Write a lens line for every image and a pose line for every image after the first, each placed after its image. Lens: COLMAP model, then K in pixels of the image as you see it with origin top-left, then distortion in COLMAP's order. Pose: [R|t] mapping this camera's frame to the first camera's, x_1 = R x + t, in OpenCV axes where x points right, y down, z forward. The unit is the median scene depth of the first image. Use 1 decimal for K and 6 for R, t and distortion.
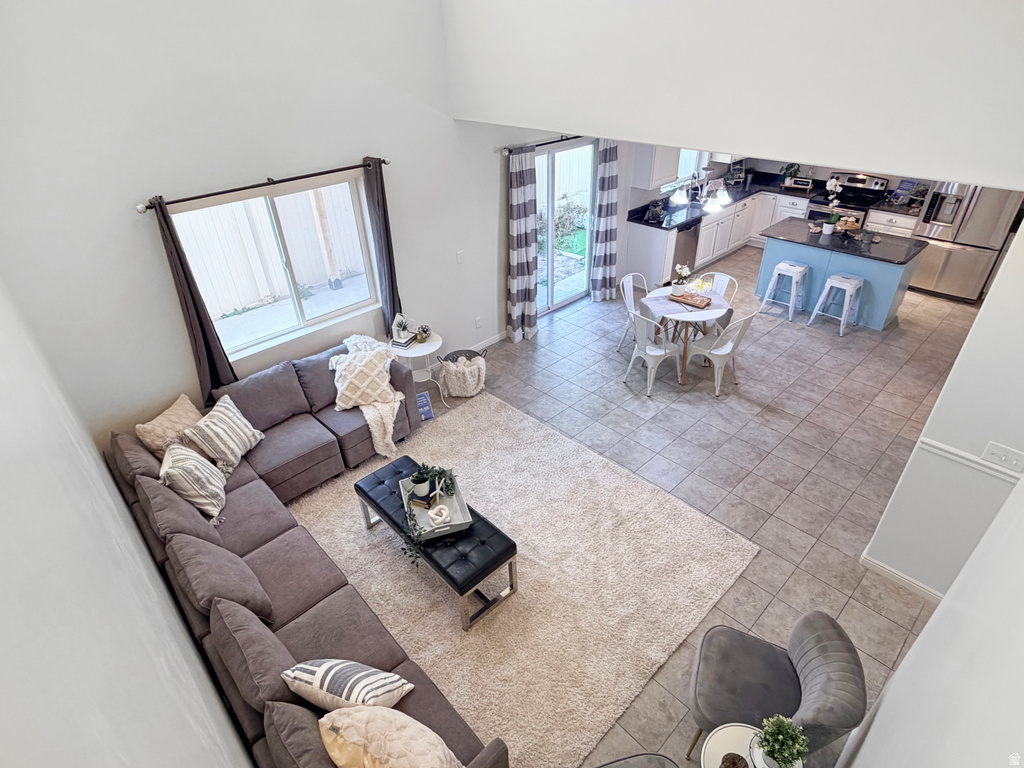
lens RADIAL K [[547.3, 0, 512.0], [0, 547.3, 384.0], [0, 0, 1]] dist [0.002232, -0.000712]
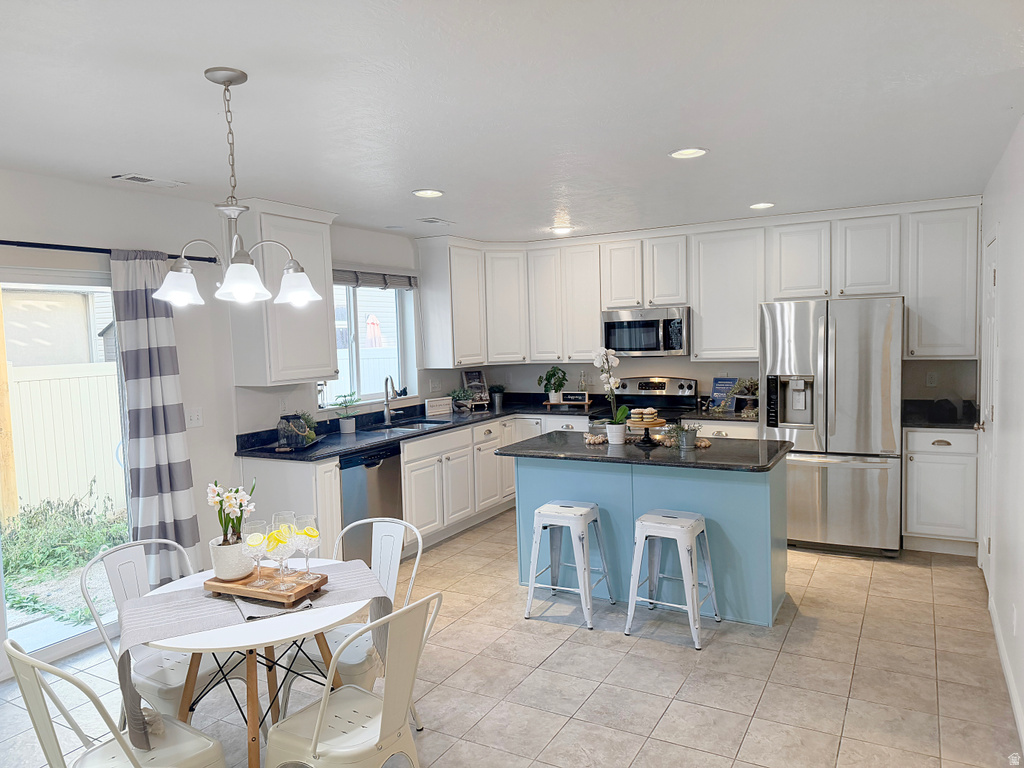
lens RADIAL K [[710.5, 0, 512.0], [0, 710.5, 384.0], [0, 0, 1]] dist [0.120155, -0.212180]
pose [[0.953571, -0.017355, 0.300668, 0.275084], [0.163938, 0.867384, -0.469862, -0.023047], [-0.252640, 0.497338, 0.829957, 0.431387]]
